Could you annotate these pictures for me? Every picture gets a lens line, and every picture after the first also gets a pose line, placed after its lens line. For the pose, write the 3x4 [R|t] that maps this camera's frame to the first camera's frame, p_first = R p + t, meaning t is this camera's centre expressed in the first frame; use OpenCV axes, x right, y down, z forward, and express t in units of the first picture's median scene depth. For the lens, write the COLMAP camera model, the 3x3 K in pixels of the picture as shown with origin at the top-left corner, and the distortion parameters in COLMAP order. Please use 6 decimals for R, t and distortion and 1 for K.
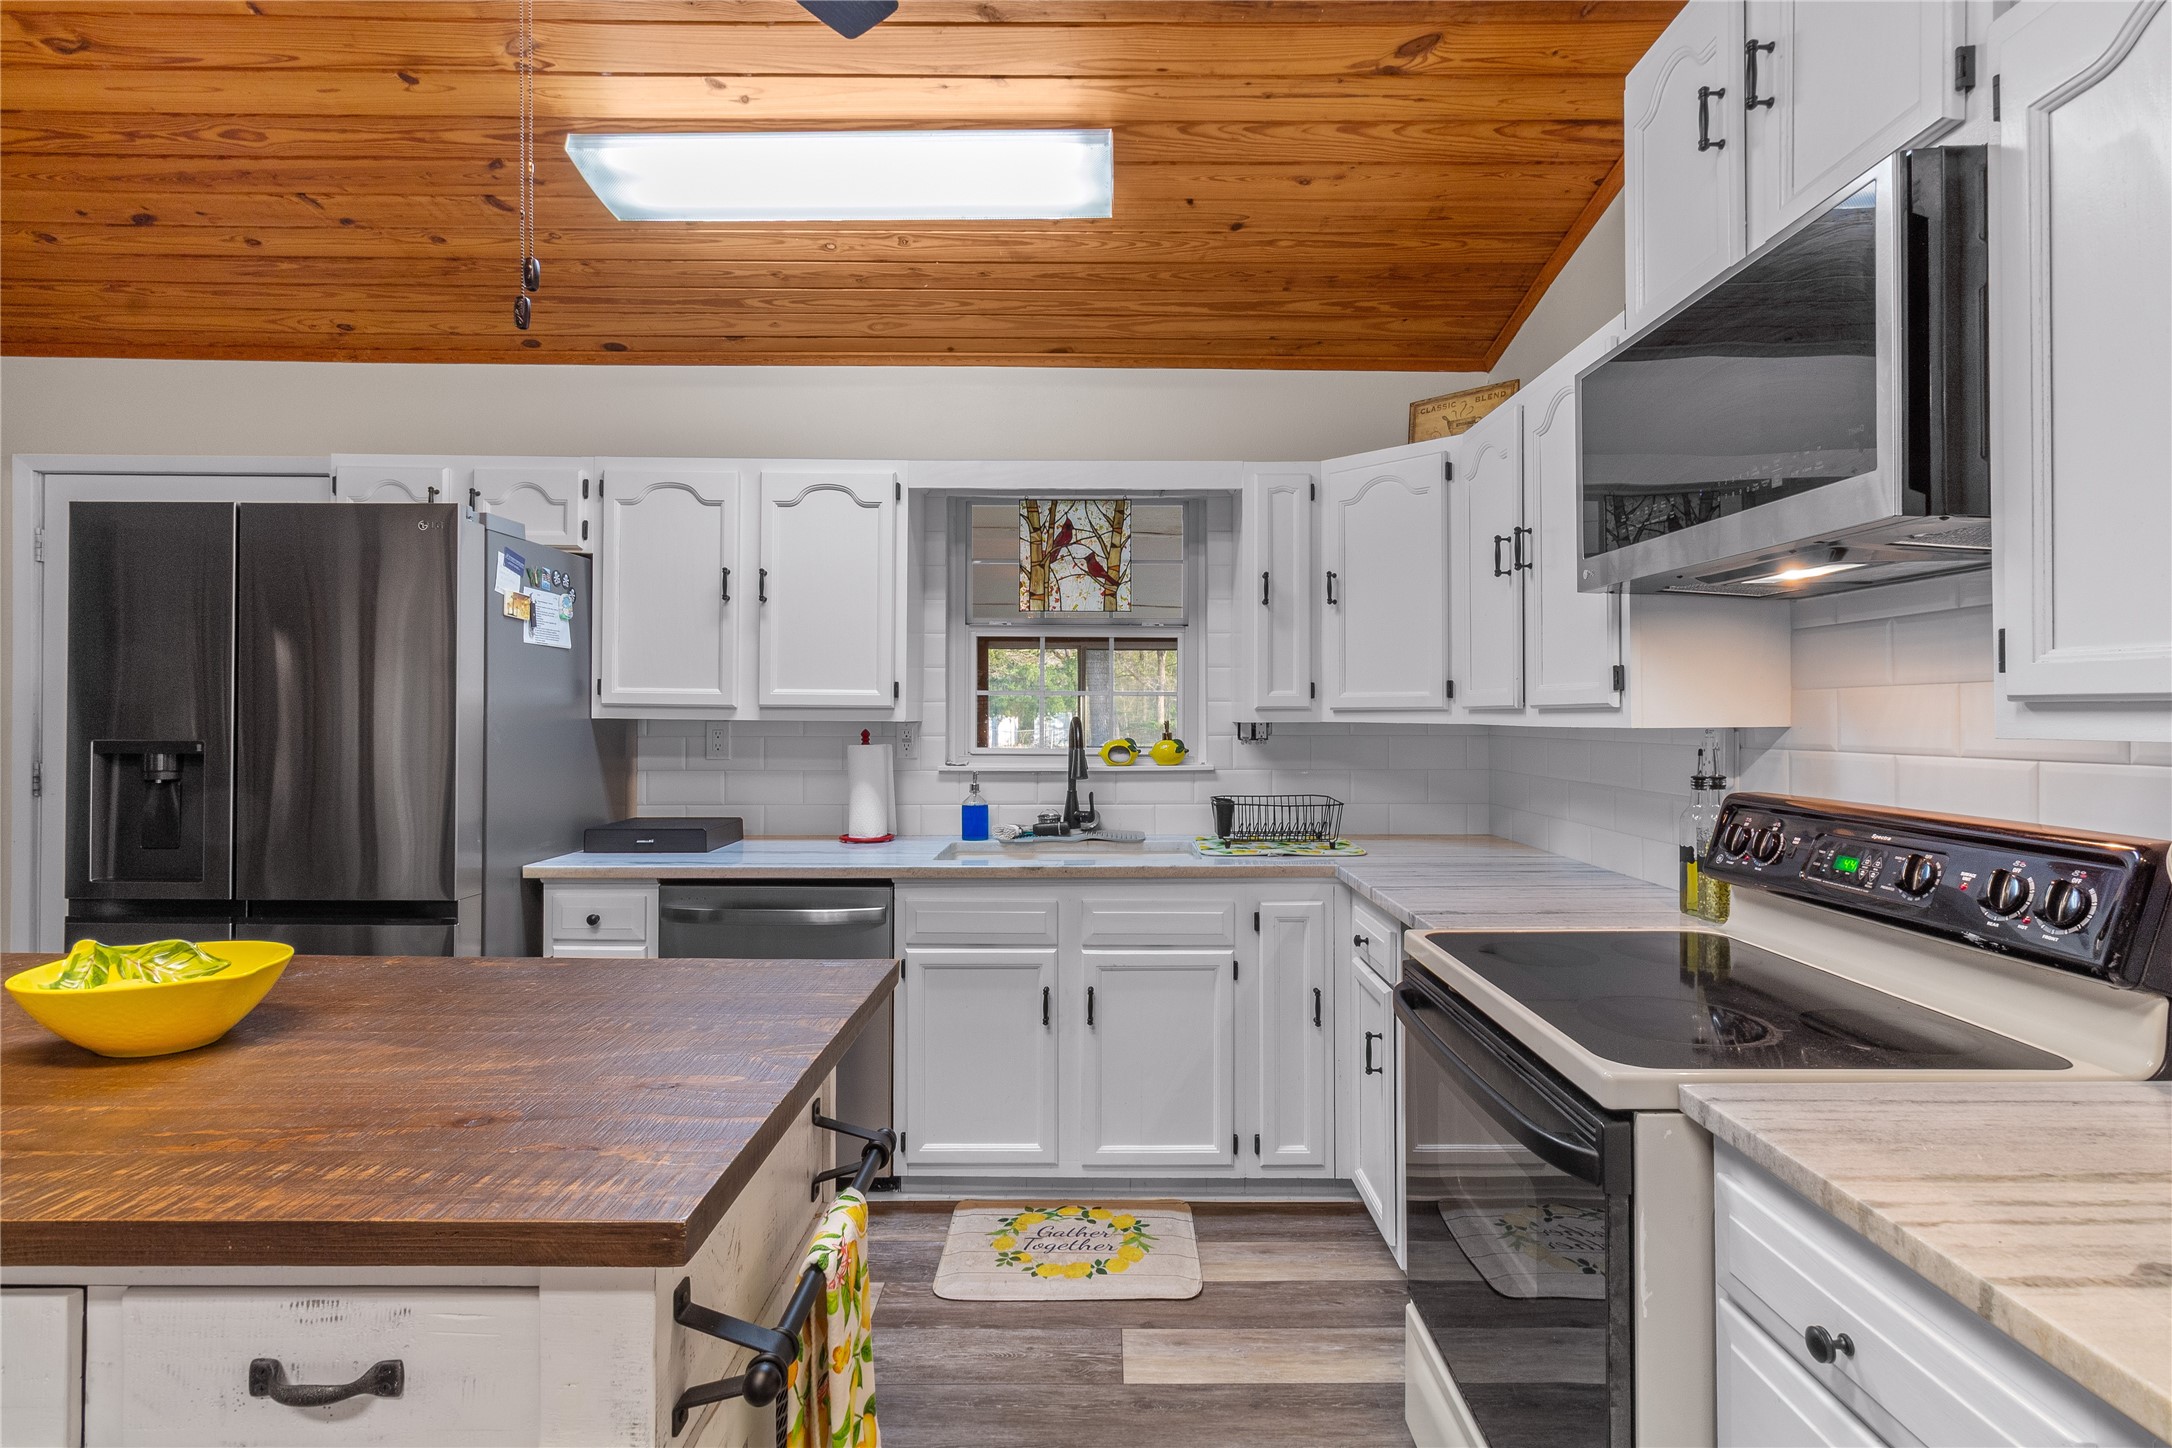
lens RADIAL K [[1029.2, 0, 1105.1], [0, 1029.2, 709.3], [0, 0, 1]] dist [0.003280, 0.000382]
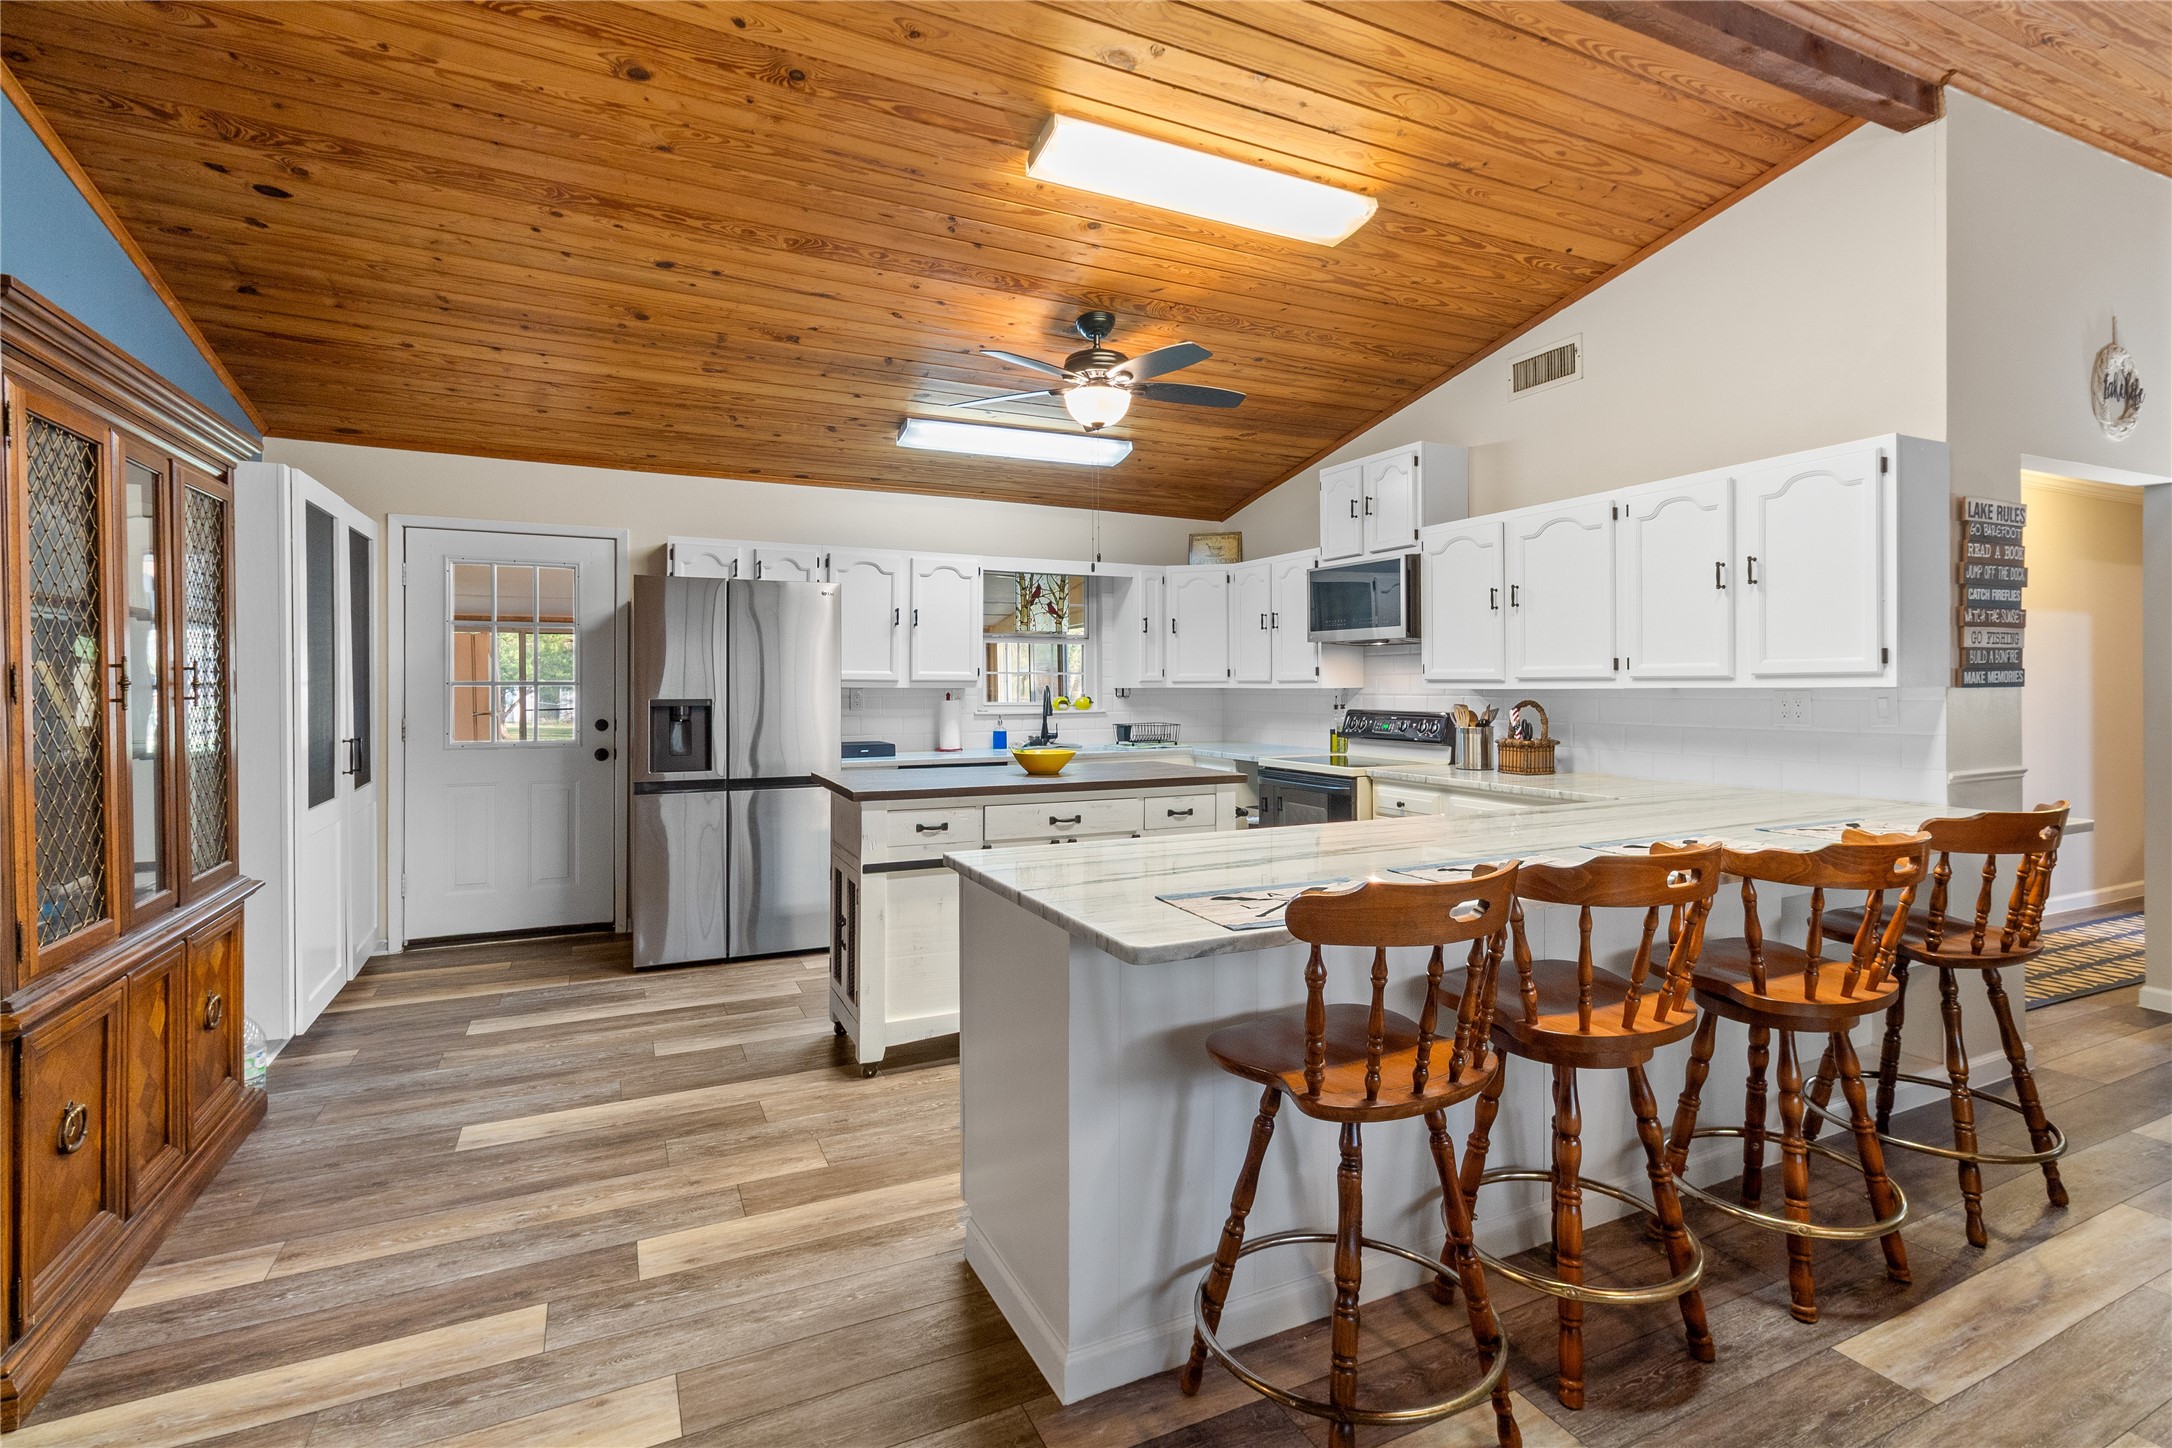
lens RADIAL K [[1030.4, 0, 1097.0], [0, 1030.4, 679.3], [0, 0, 1]] dist [0.001310, 0.000040]
pose [[0.903302, 0.000262, 0.429006, -0.848512], [0.000130, 1.000000, -0.000883, -0.002806], [-0.429006, 0.000853, 0.903301, -0.885765]]
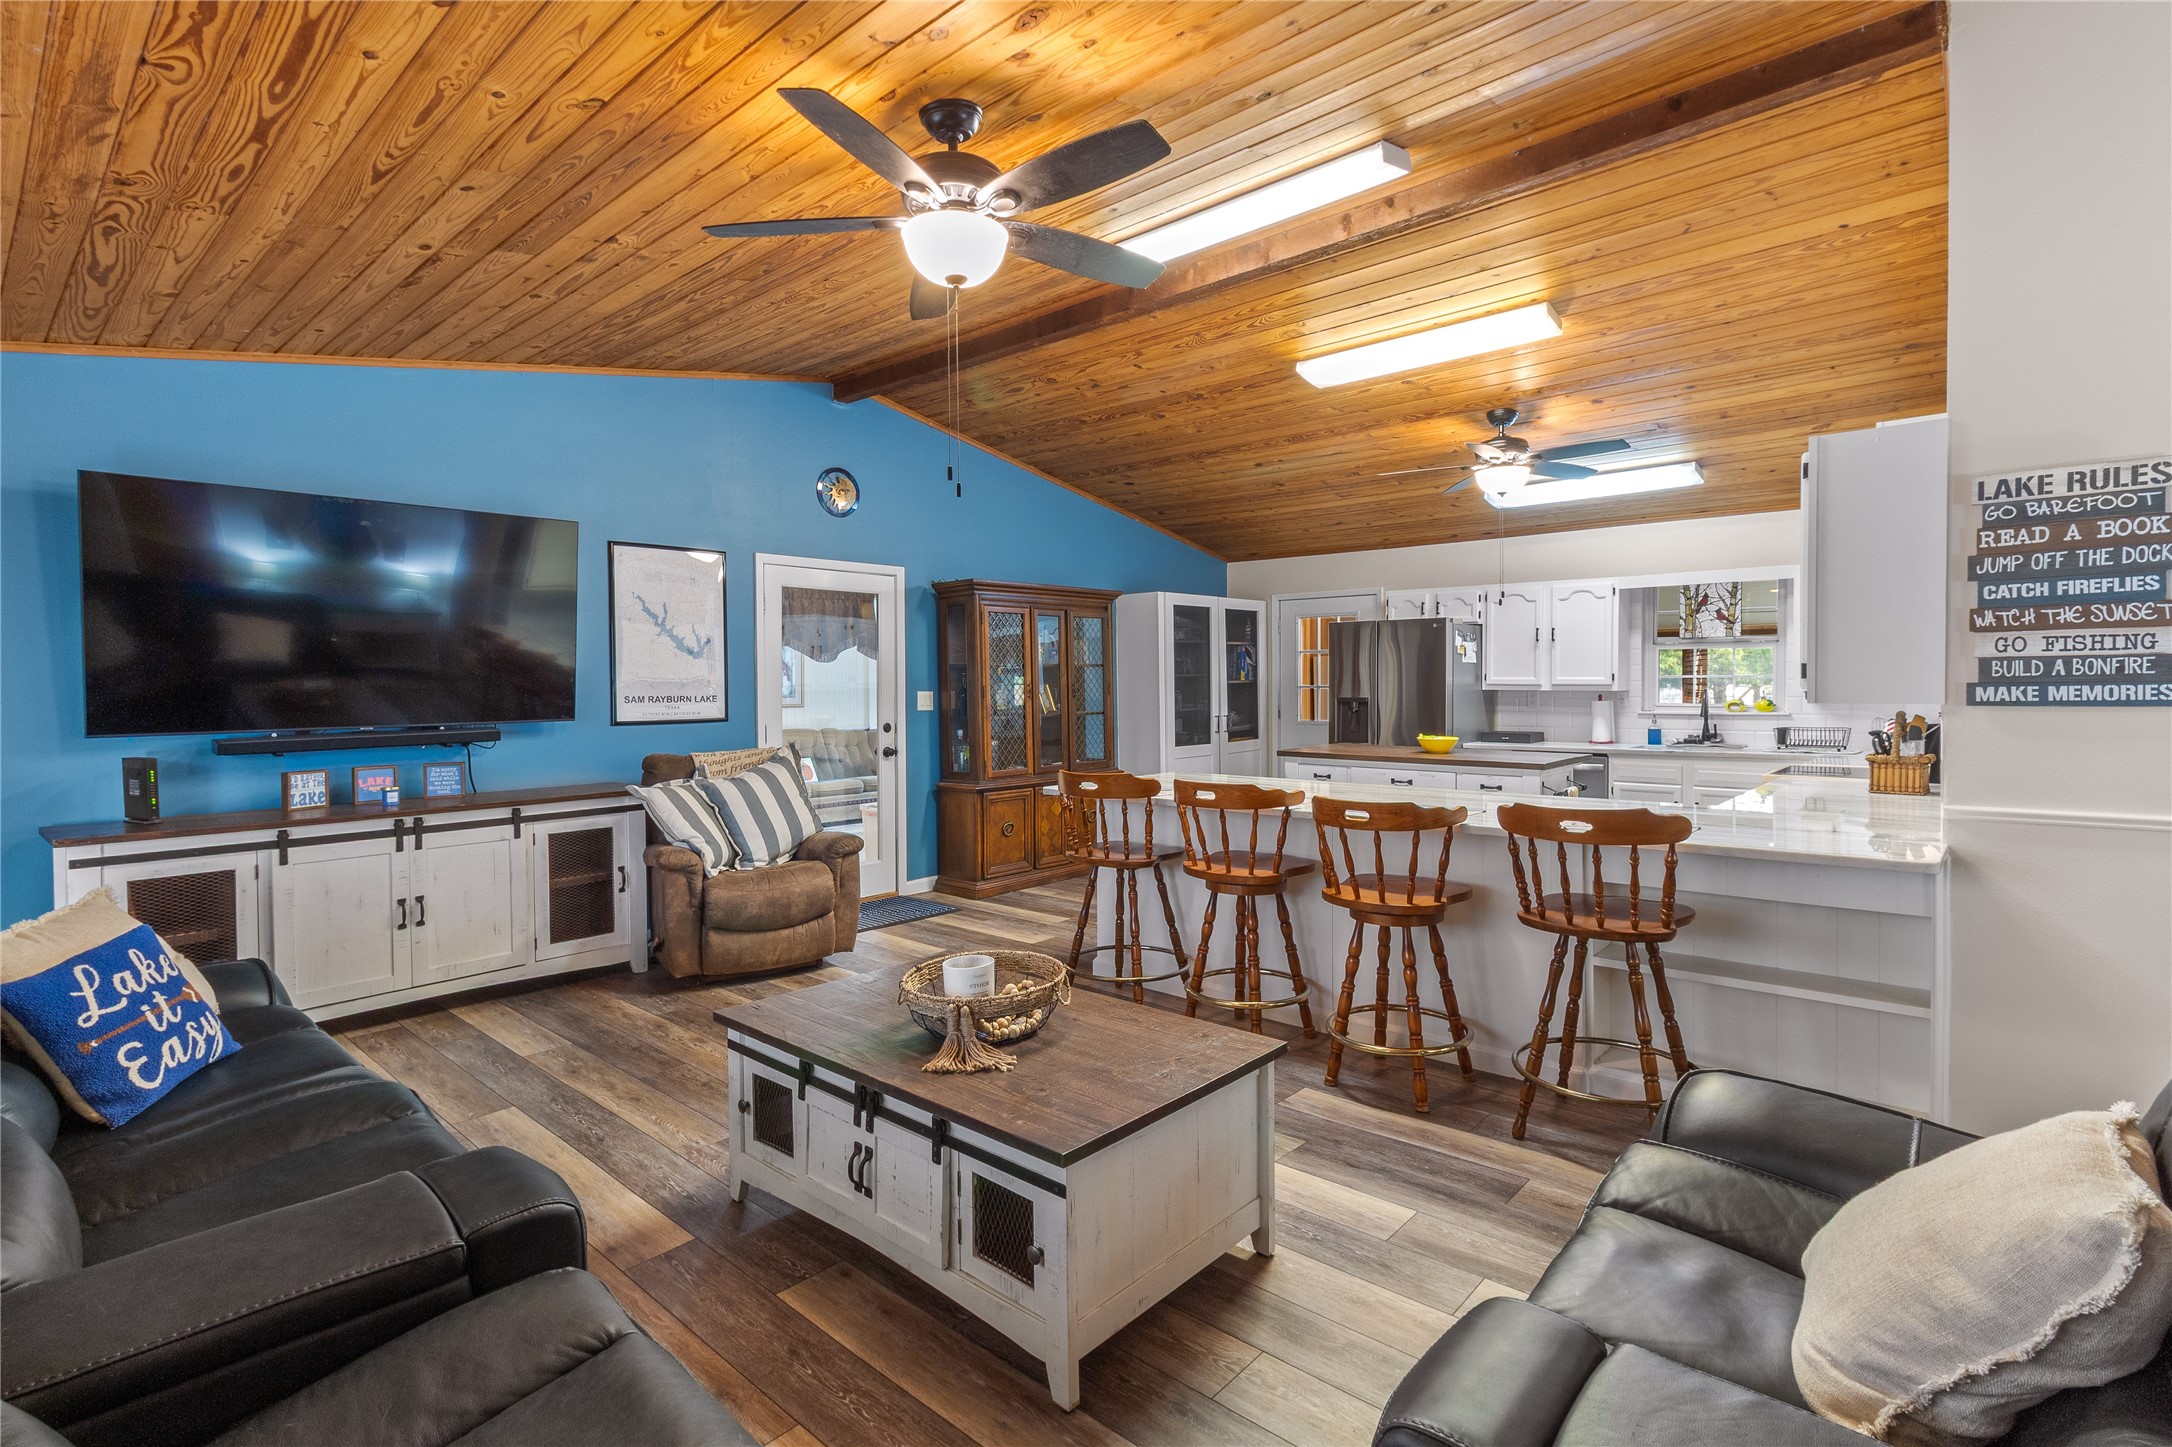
lens RADIAL K [[1029.2, 0, 1105.1], [0, 1029.2, 708.8], [0, 0, 1]] dist [0.003280, 0.000382]
pose [[0.746065, 0.009282, -0.665809, 0.487456], [0.012914, 0.999513, 0.028405, -0.028420], [0.665748, -0.029790, 0.745582, -1.488567]]
